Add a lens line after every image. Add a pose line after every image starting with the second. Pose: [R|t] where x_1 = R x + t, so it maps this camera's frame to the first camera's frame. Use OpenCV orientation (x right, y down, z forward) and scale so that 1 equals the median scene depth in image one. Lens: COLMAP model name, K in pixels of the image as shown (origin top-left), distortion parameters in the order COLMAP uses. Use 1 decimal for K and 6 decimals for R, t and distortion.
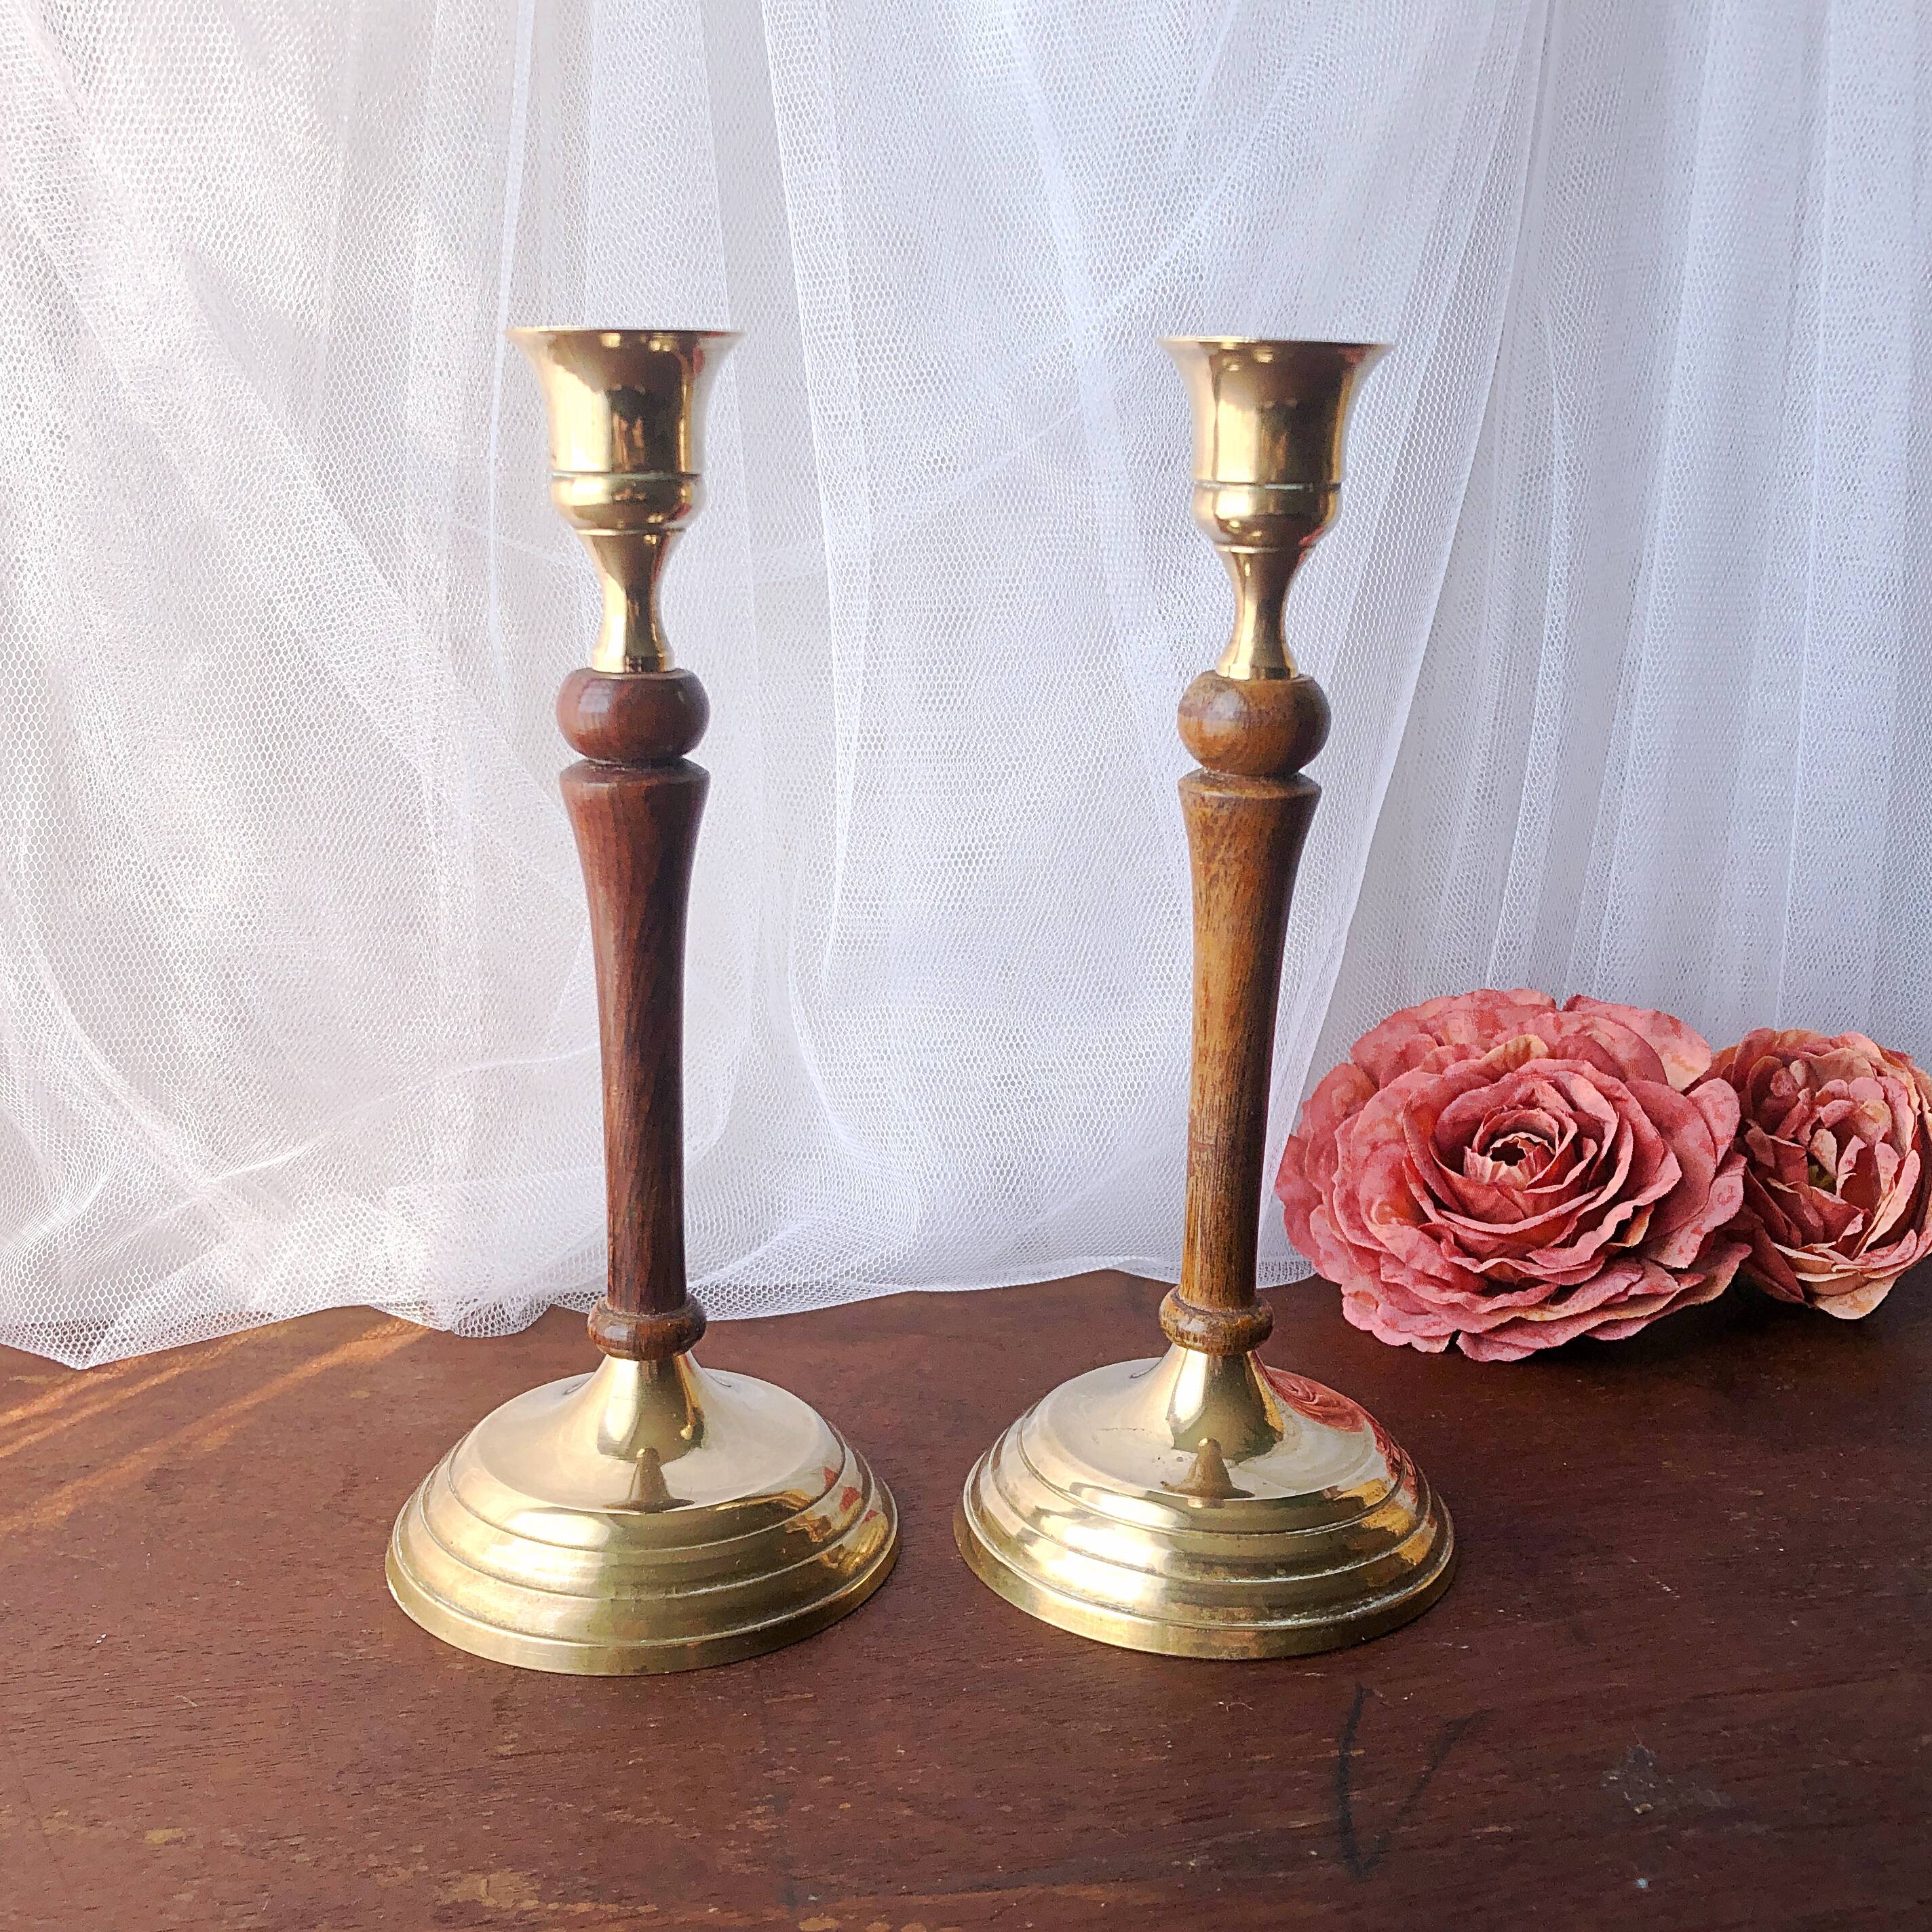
lens RADIAL K [[2388.4, 0, 932.4], [0, 2388.4, 944.0], [0, 0, 1]] dist [0.006658, 0.000000]
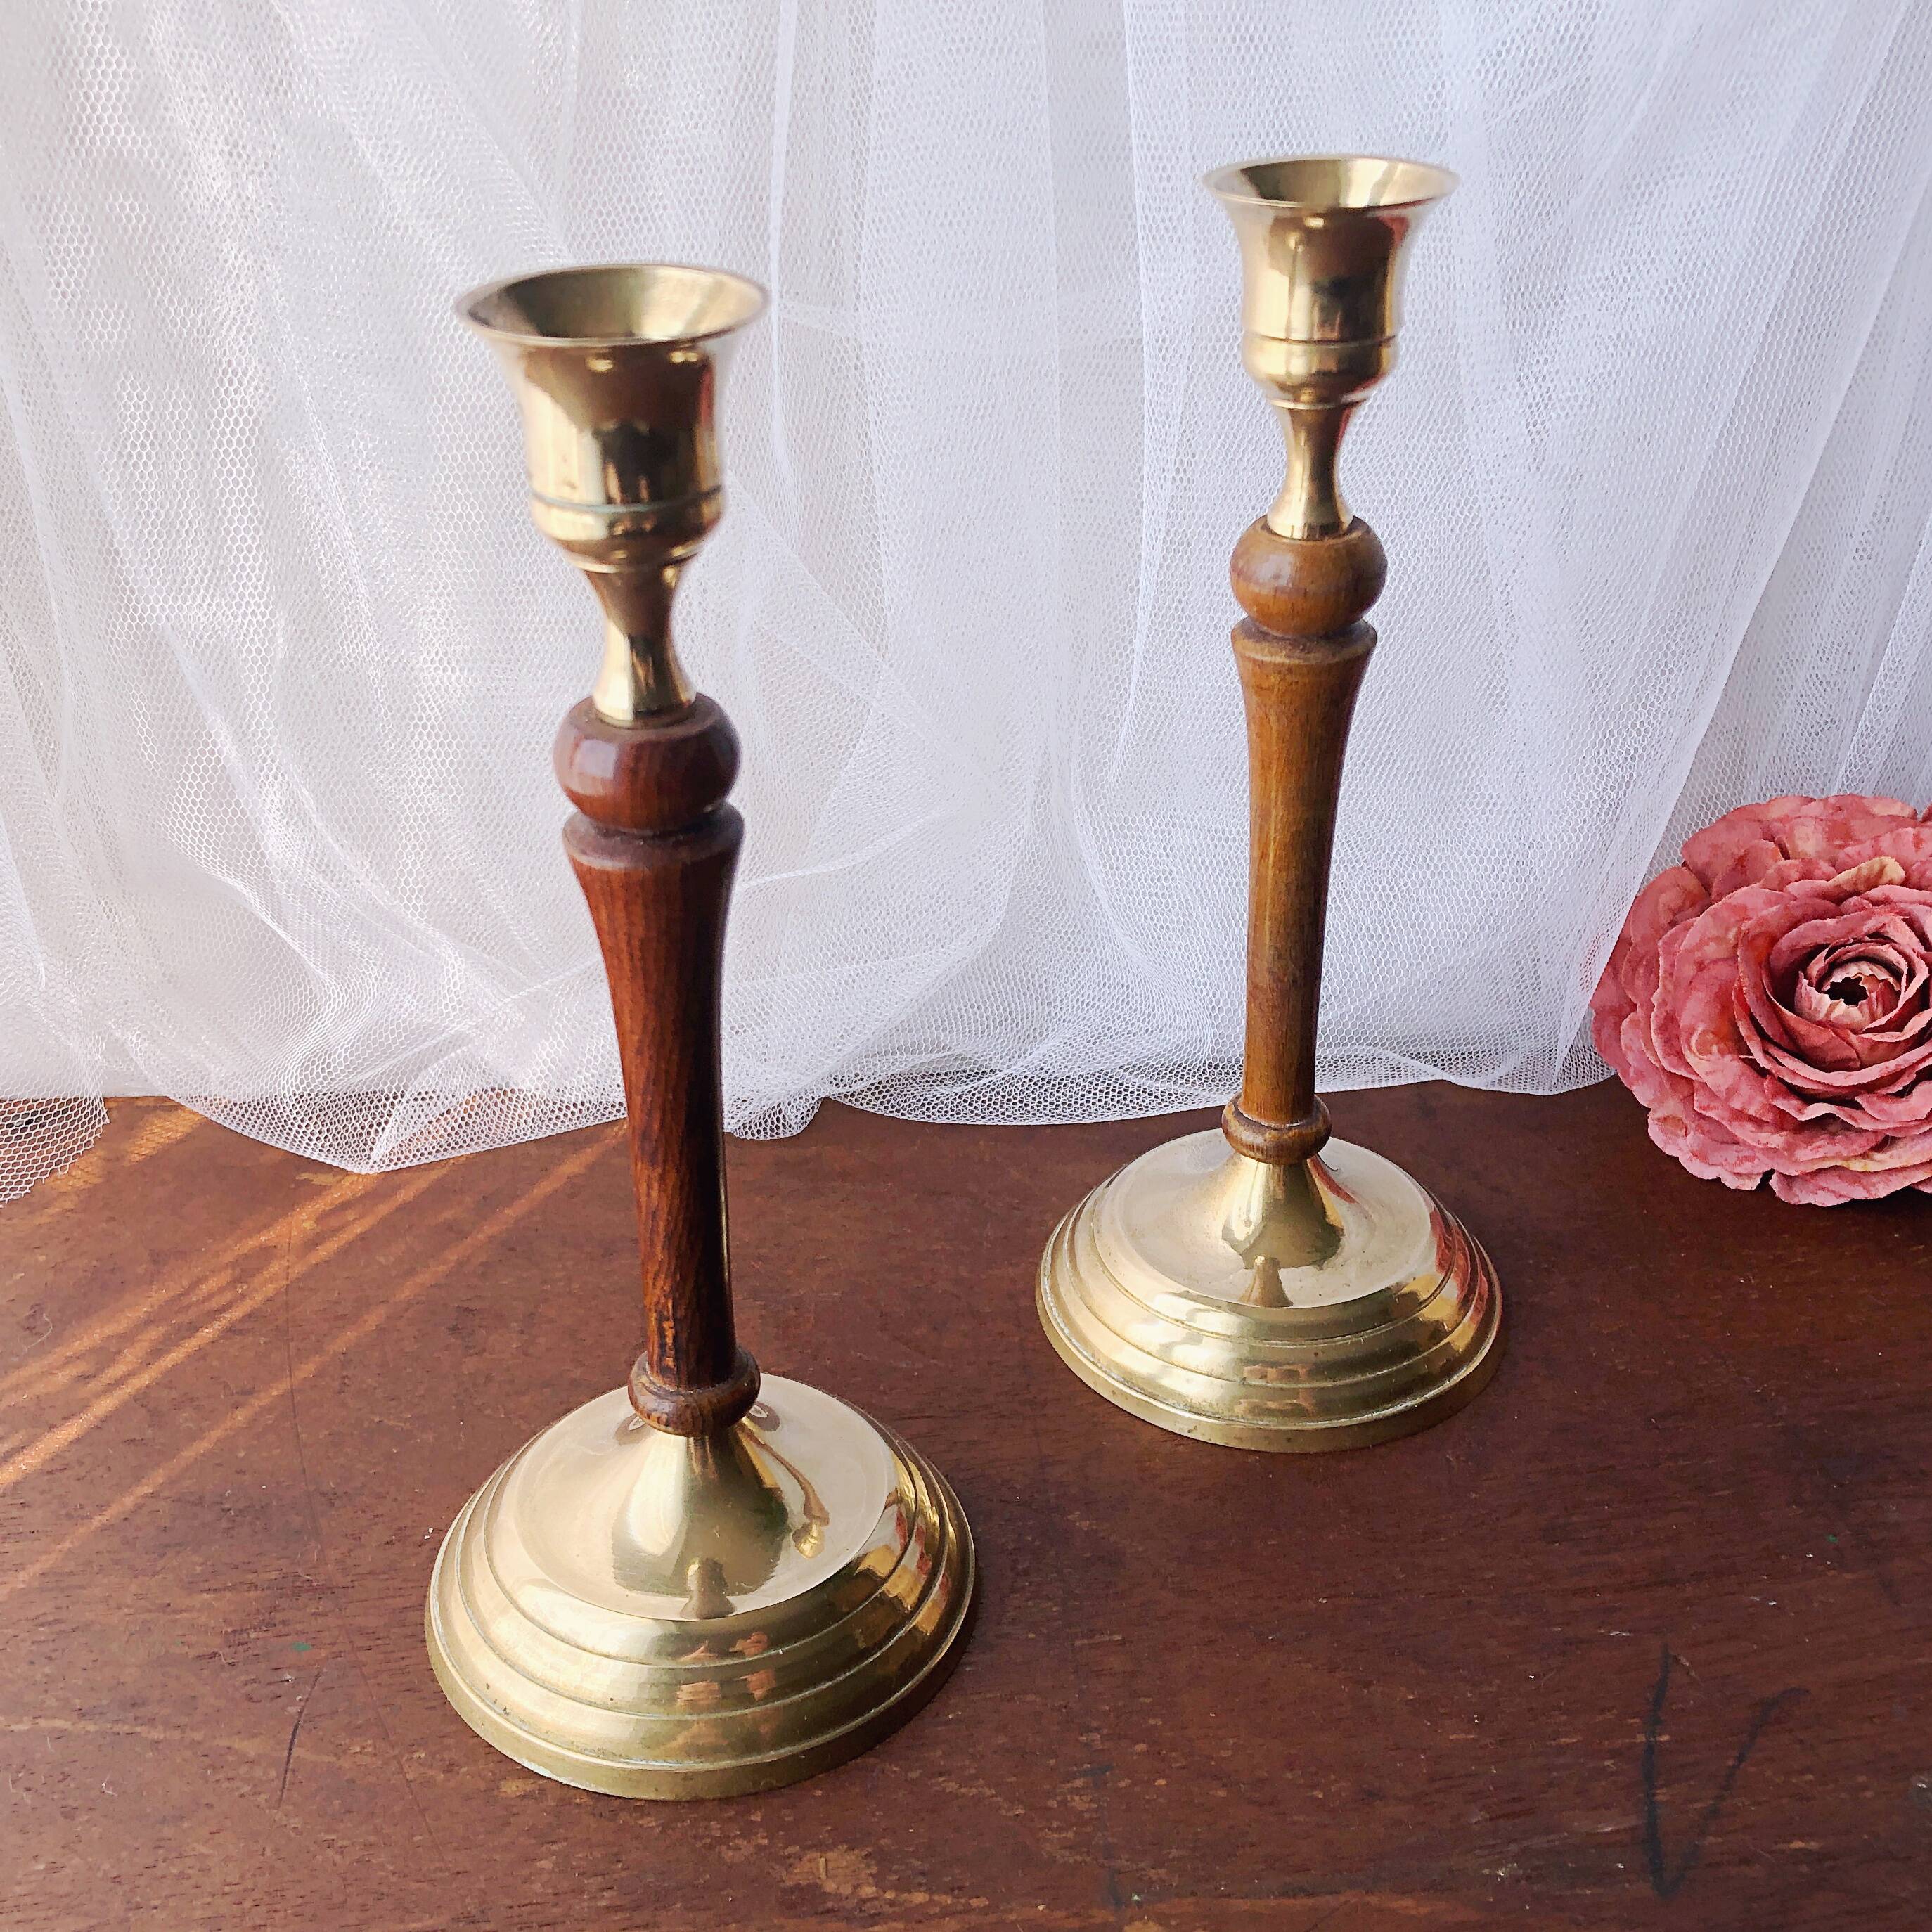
lens RADIAL K [[2467.8, 0, 939.1], [0, 2467.8, 1036.0], [0, 0, 1]] dist [0.003497, 0.000000]
pose [[0.997398, 0.032252, -0.064478, -0.051045], [-0.010767, 0.950965, 0.309111, -0.191034], [0.071286, -0.307613, 0.948838, 0.053636]]
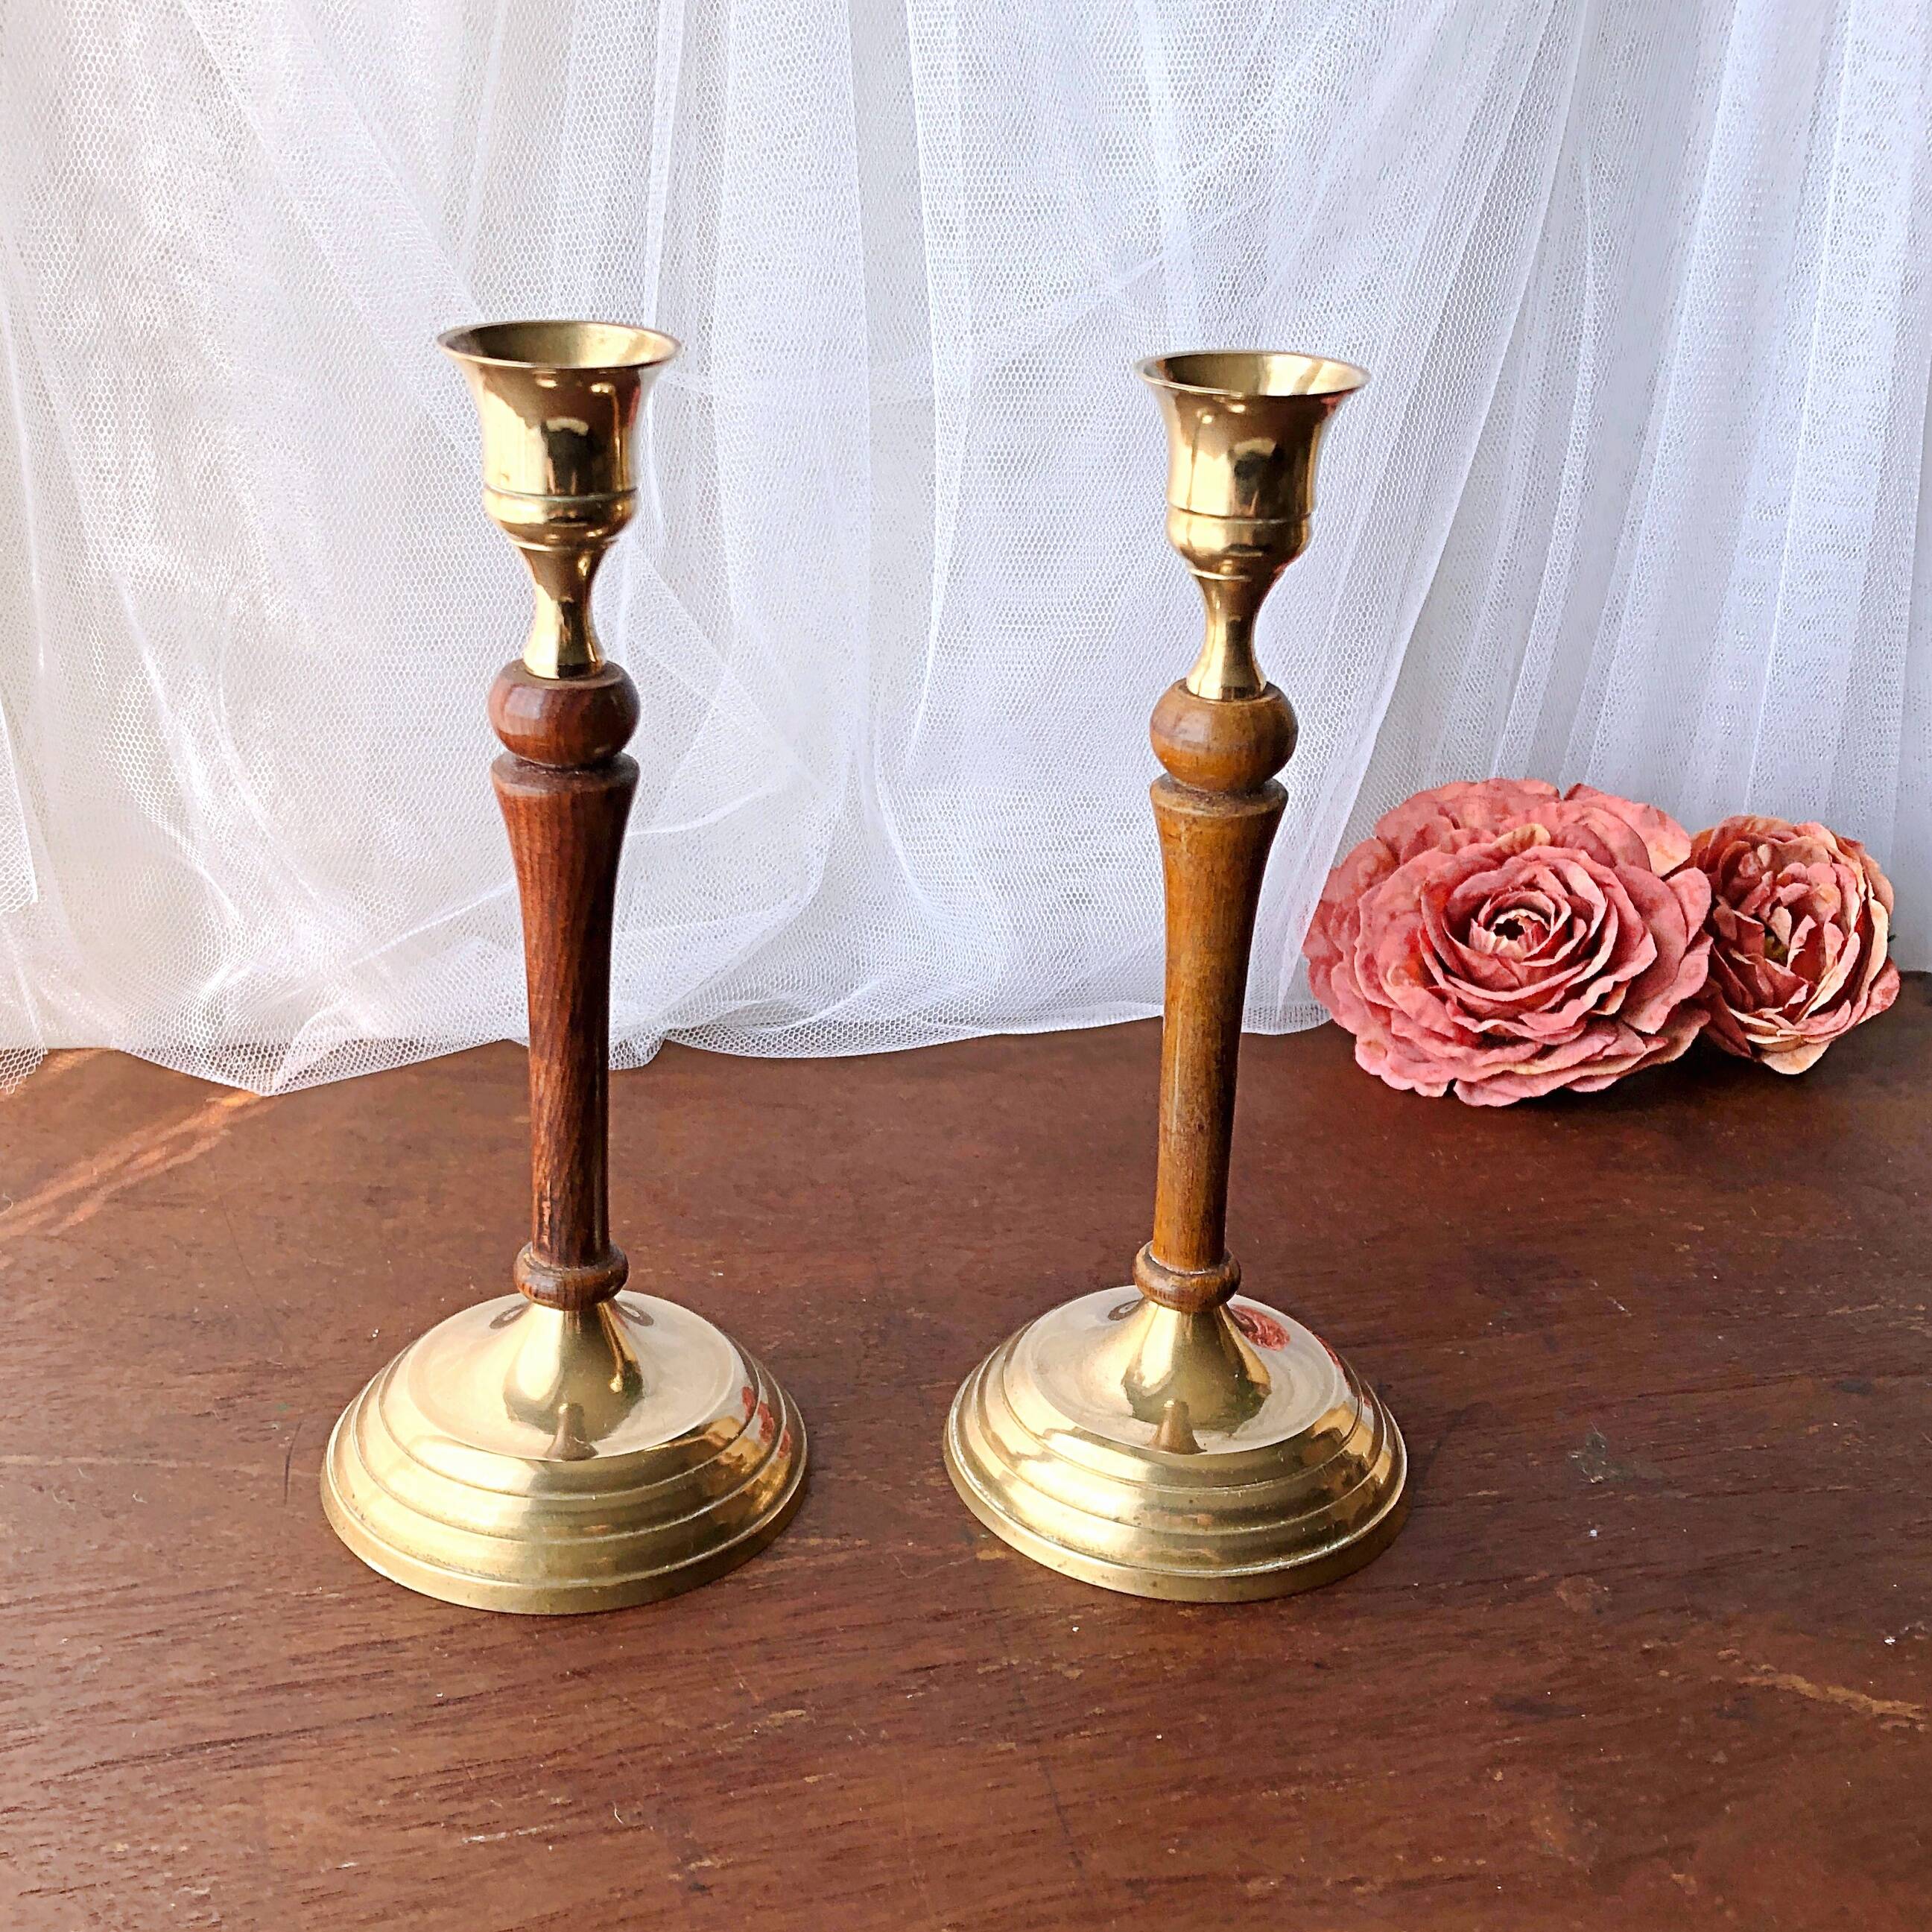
lens RADIAL K [[2758.0, 0, 941.1], [0, 2758.0, 1012.4], [0, 0, 1]] dist [0.043747, 0.000000]
pose [[0.997907, 0.020920, 0.061182, -0.113864], [-0.032509, 0.980254, 0.195053, -0.124534], [-0.055893, -0.196634, 0.978883, -0.298611]]
